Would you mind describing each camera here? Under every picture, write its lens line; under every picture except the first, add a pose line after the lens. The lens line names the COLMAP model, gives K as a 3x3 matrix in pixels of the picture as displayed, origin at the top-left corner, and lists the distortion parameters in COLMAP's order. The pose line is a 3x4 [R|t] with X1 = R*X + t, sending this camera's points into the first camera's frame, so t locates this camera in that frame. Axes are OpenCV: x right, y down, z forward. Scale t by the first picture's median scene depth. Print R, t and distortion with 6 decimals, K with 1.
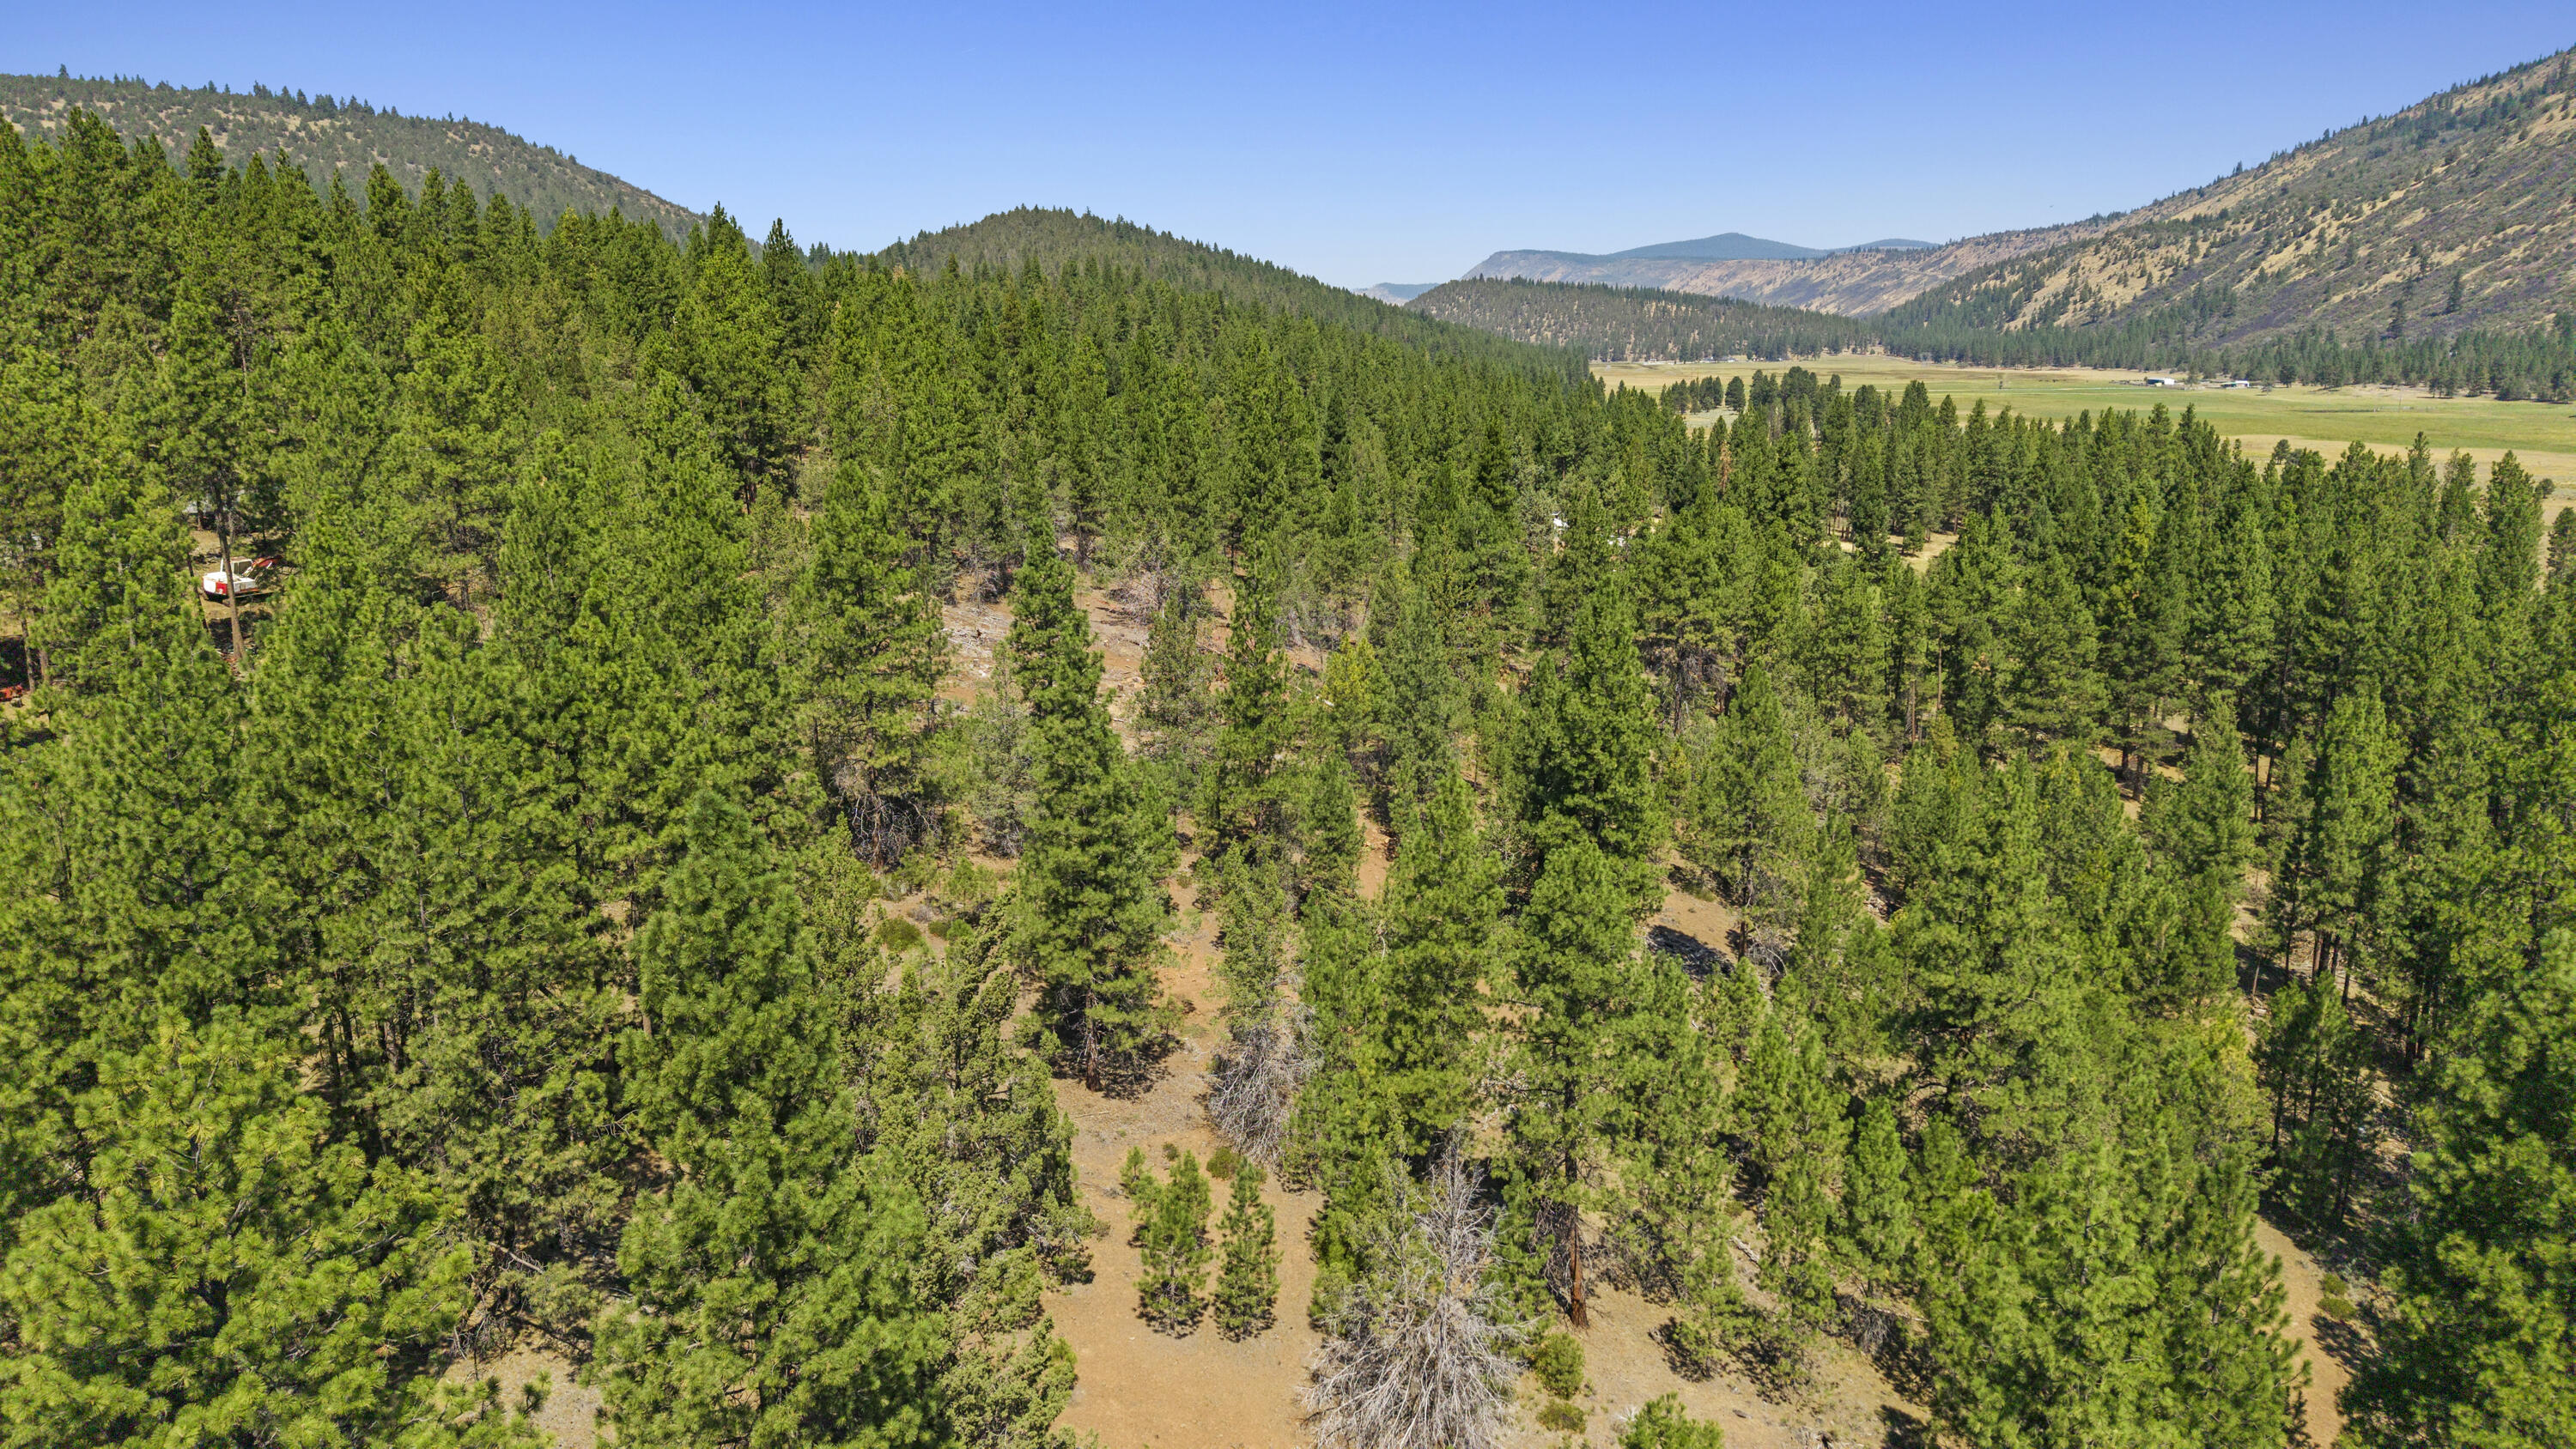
lens RADIAL K [[1745.4, 0, 1299.1], [0, 1745.4, 724.5], [0, 0, 1]] dist [0.033787, -0.025386]
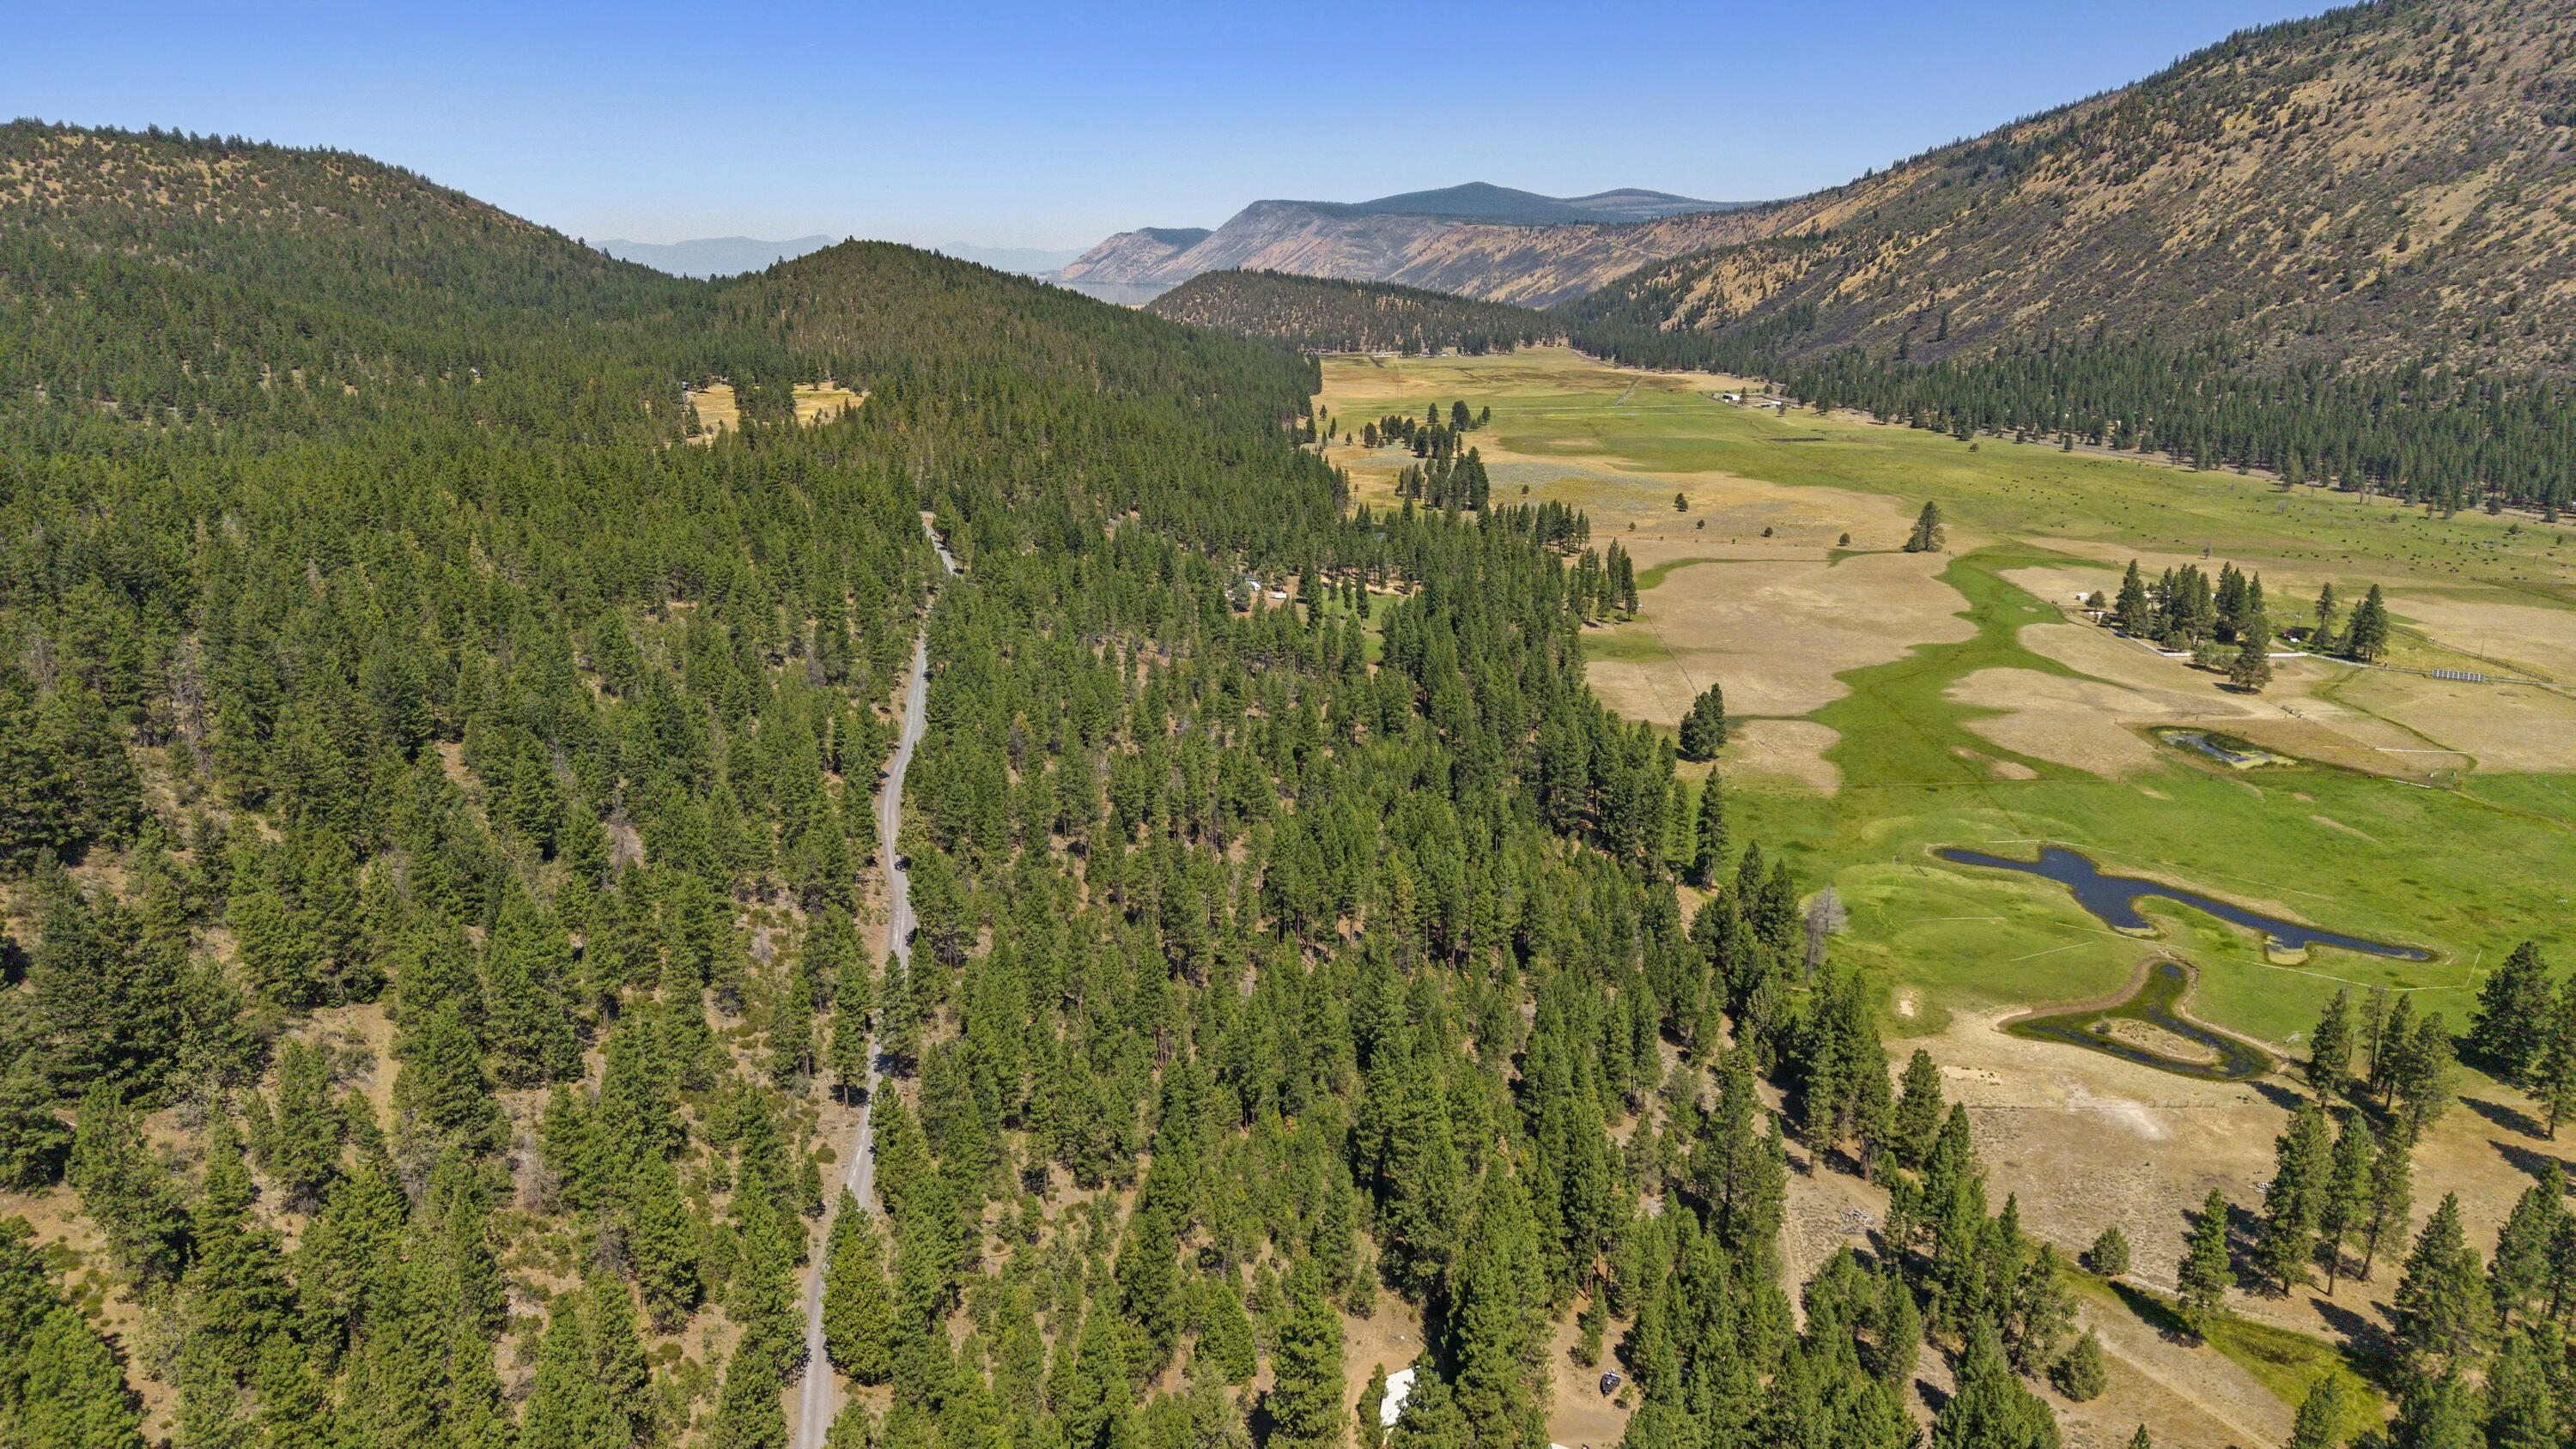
lens RADIAL K [[1745.4, 0, 1305.8], [0, 1745.4, 729.5], [0, 0, 1]] dist [0.033787, -0.025386]
pose [[0.990859, -0.033282, 0.130732, -0.016589], [0.027953, 0.998710, 0.042394, -0.002905], [-0.131974, -0.038352, 0.990511, -0.222185]]
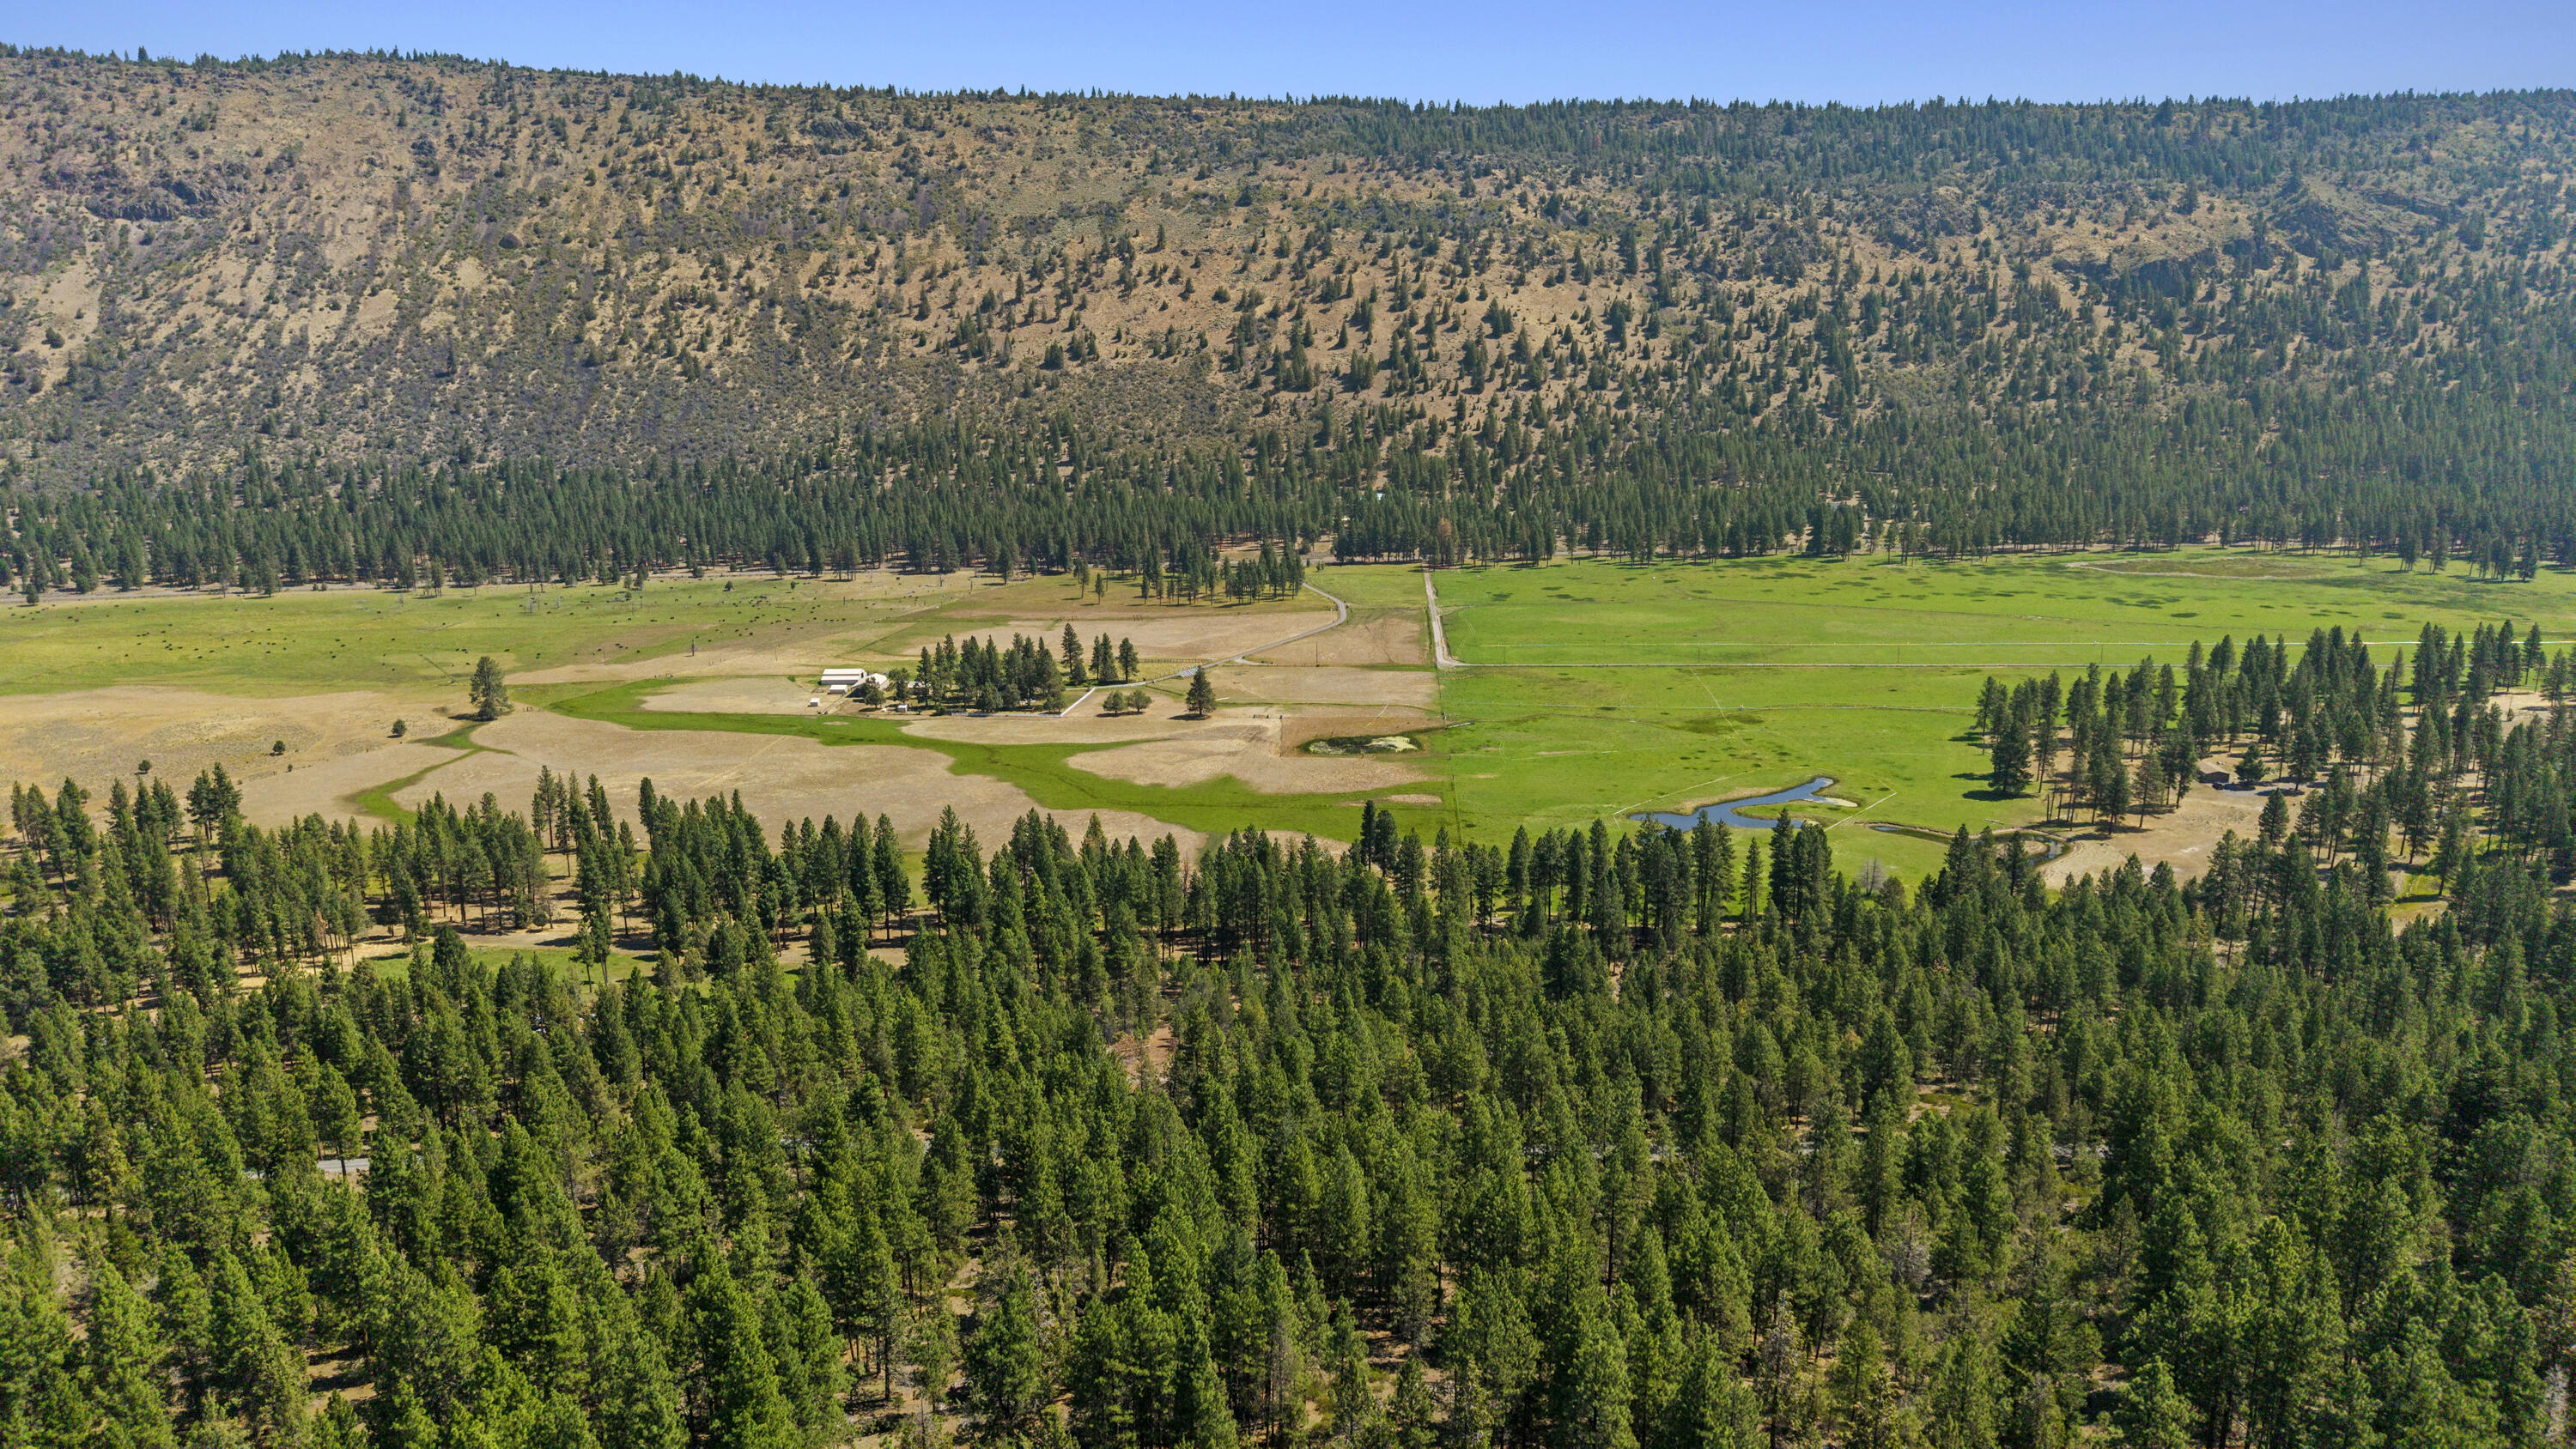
lens RADIAL K [[1745.4, 0, 1293.0], [0, 1745.4, 733.9], [0, 0, 1]] dist [0.033787, -0.025386]
pose [[-0.001844, -0.235711, 0.971822, -0.173381], [0.239852, 0.943351, 0.229260, -0.069840], [-0.970808, 0.233516, 0.054796, 0.029386]]
